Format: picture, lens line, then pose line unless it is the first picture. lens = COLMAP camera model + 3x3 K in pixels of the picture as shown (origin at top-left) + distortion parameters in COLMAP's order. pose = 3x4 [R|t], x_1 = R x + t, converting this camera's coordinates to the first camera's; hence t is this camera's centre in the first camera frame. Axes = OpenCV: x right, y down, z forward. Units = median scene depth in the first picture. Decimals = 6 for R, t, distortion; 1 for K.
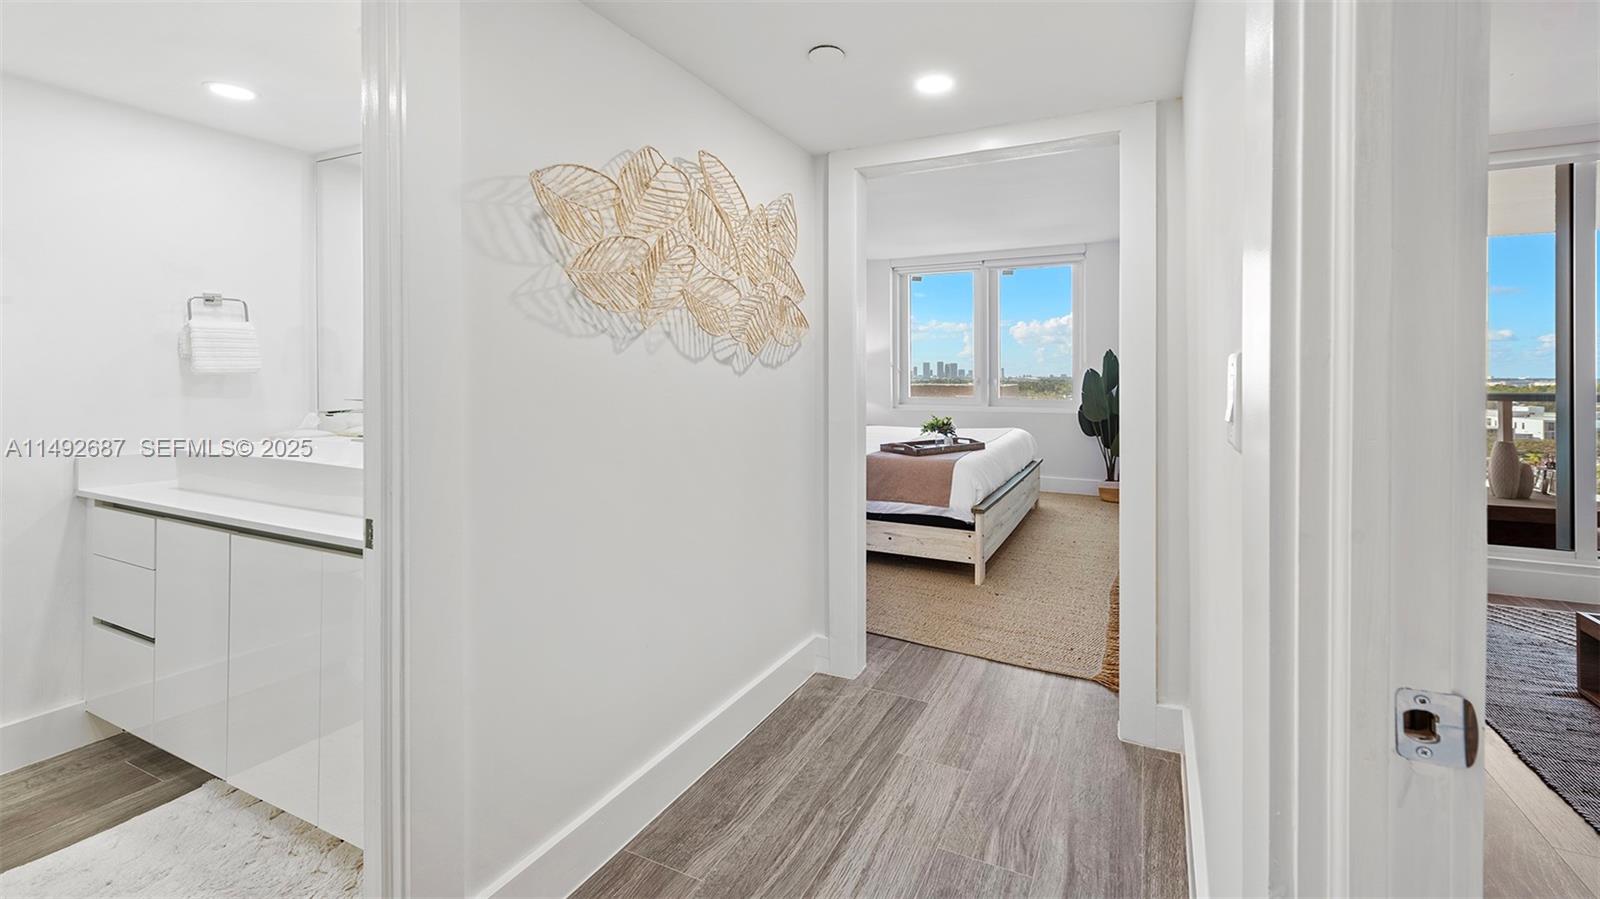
lens RADIAL K [[628.6, 0, 778.2], [0, 628.6, 386.6], [0, 0, 1]] dist [-0.002556, 0.000326]
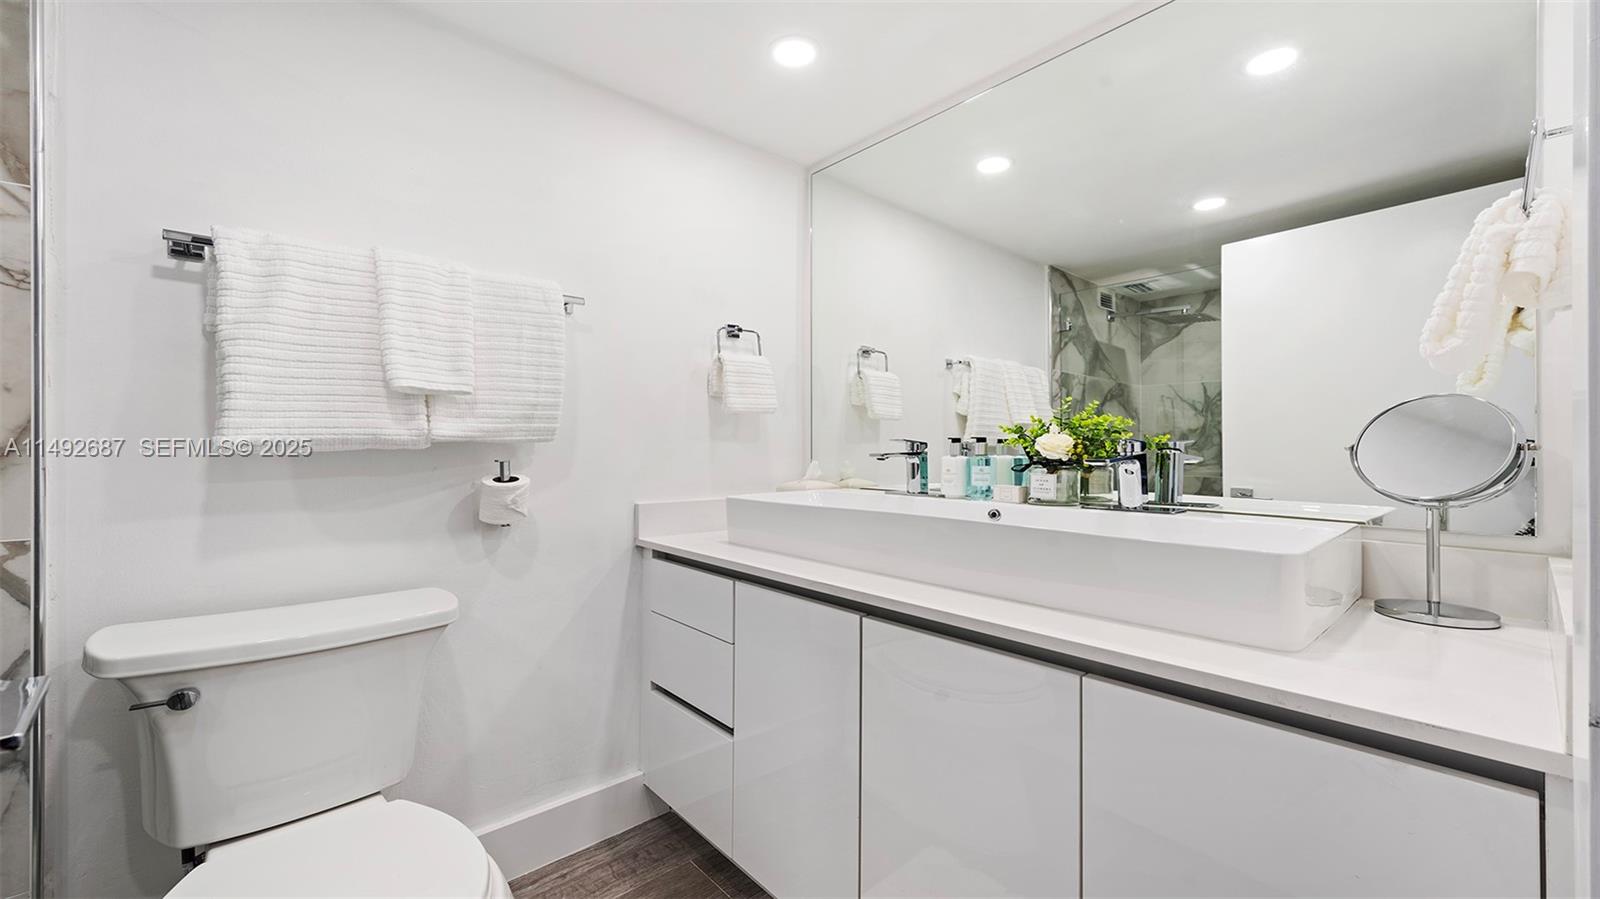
lens RADIAL K [[628.6, 0, 798.7], [0, 628.6, 448.5], [0, 0, 1]] dist [-0.002556, 0.000326]
pose [[0.913602, 0.006971, -0.406551, -0.531574], [-0.007810, 0.999969, -0.000405, 0.033353], [0.406535, 0.003545, 0.913628, 0.261171]]
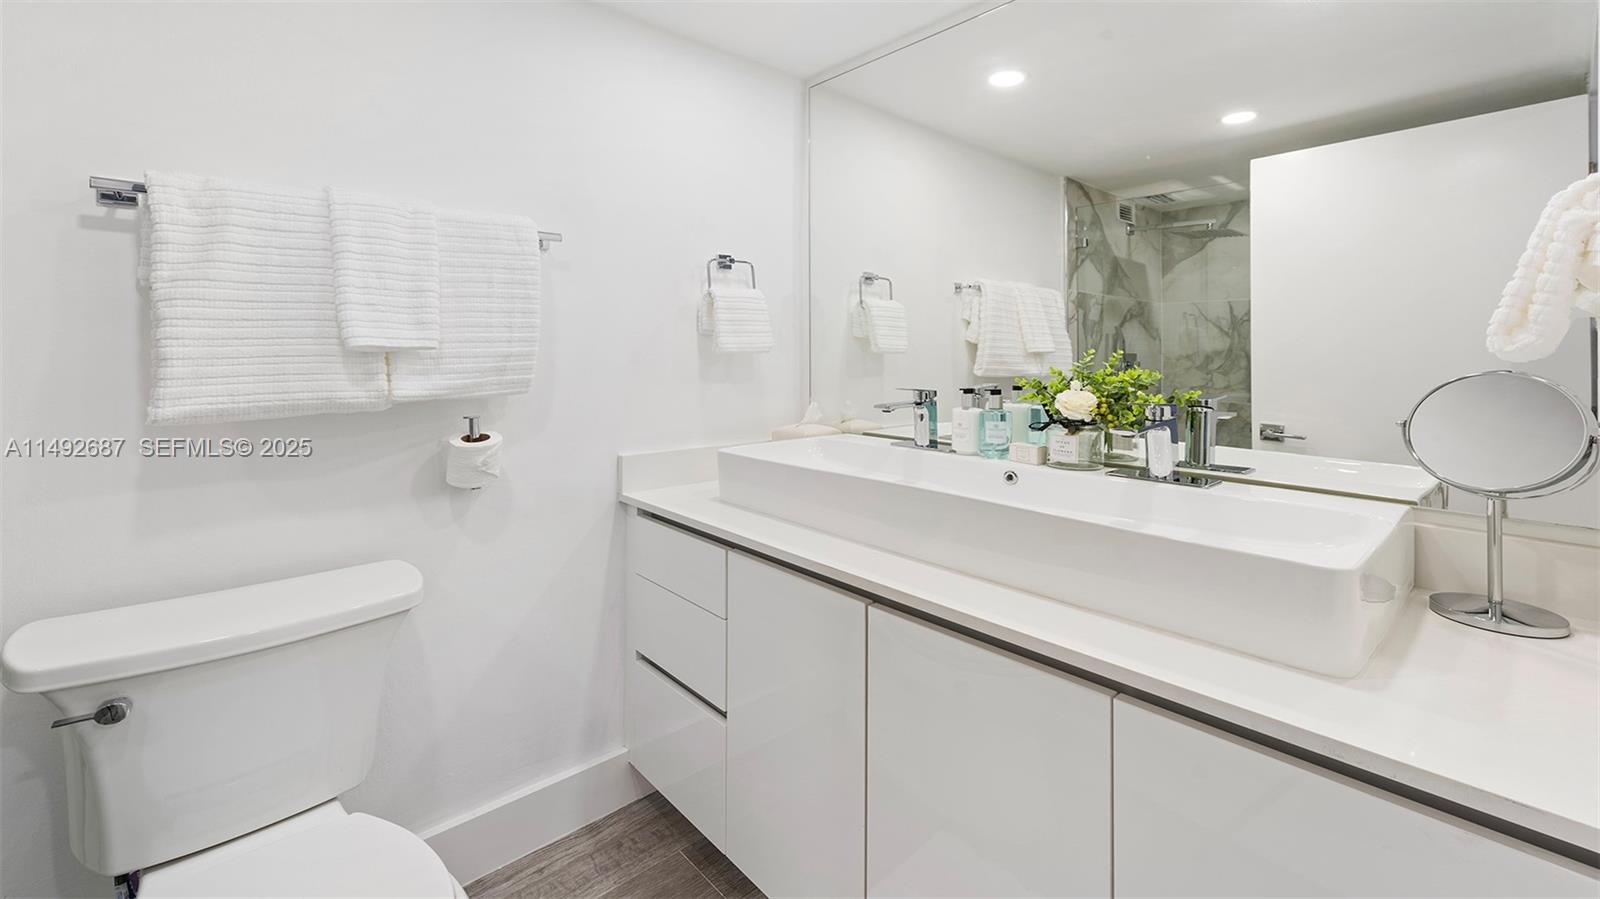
lens RADIAL K [[676.1, 0, 801.3], [0, 676.1, 365.3], [0, 0, 1]] dist [0.000004, -0.000936]
pose [[0.917419, 0.005192, -0.397889, -0.538489], [-0.004844, 0.999987, 0.001879, -0.008079], [0.397893, 0.000204, 0.917432, 0.270612]]
